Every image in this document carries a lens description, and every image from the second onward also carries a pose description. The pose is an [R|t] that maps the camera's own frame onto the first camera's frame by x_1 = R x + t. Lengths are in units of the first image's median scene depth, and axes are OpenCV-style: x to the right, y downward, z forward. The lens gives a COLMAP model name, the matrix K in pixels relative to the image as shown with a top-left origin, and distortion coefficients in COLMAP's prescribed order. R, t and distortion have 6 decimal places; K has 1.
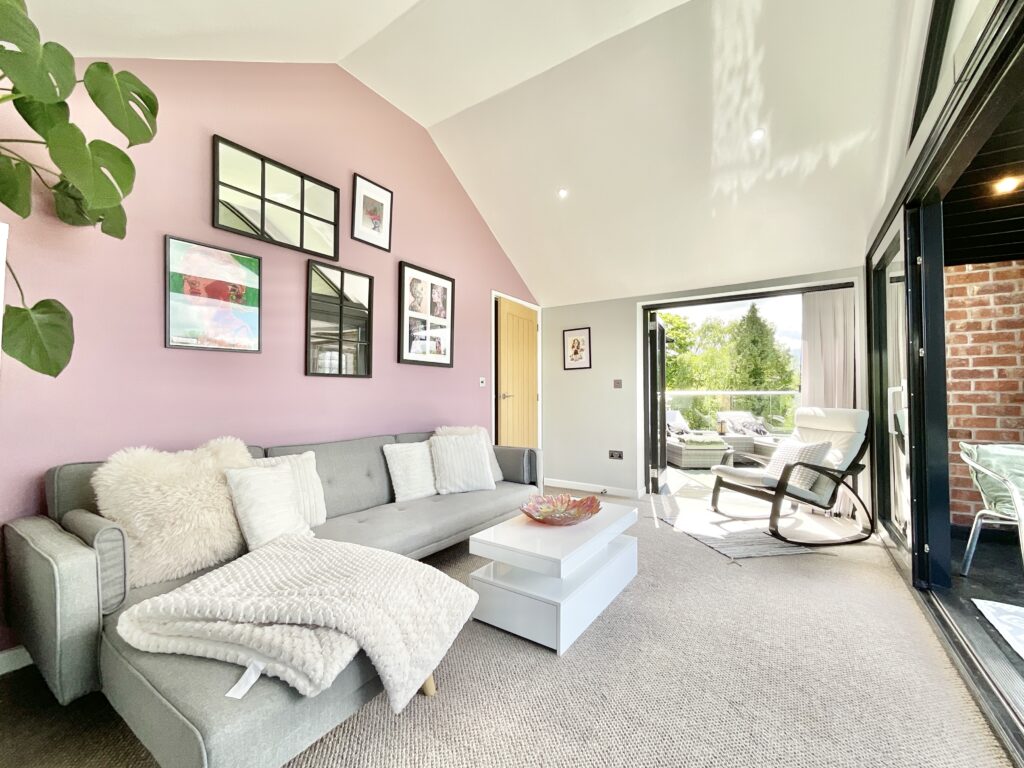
lens RADIAL K [[417.5, 0, 514.8], [0, 417.5, 384.7], [0, 0, 1]] dist [0.002150, -0.000343]
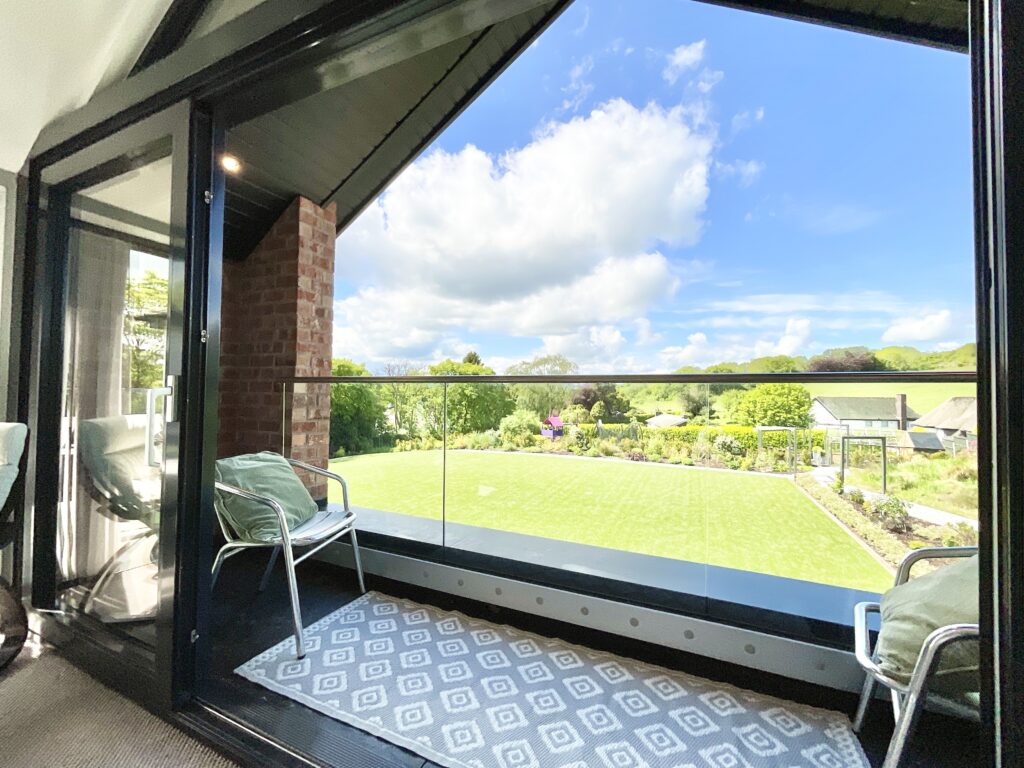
lens RADIAL K [[417.5, 0, 512.2], [0, 417.5, 380.3], [0, 0, 1]] dist [0.002150, -0.000343]
pose [[-0.148669, 0.030349, 0.988421, 0.256972], [-0.029111, 0.998961, -0.035051, 0.001957], [-0.988458, -0.033985, -0.147631, 0.630738]]
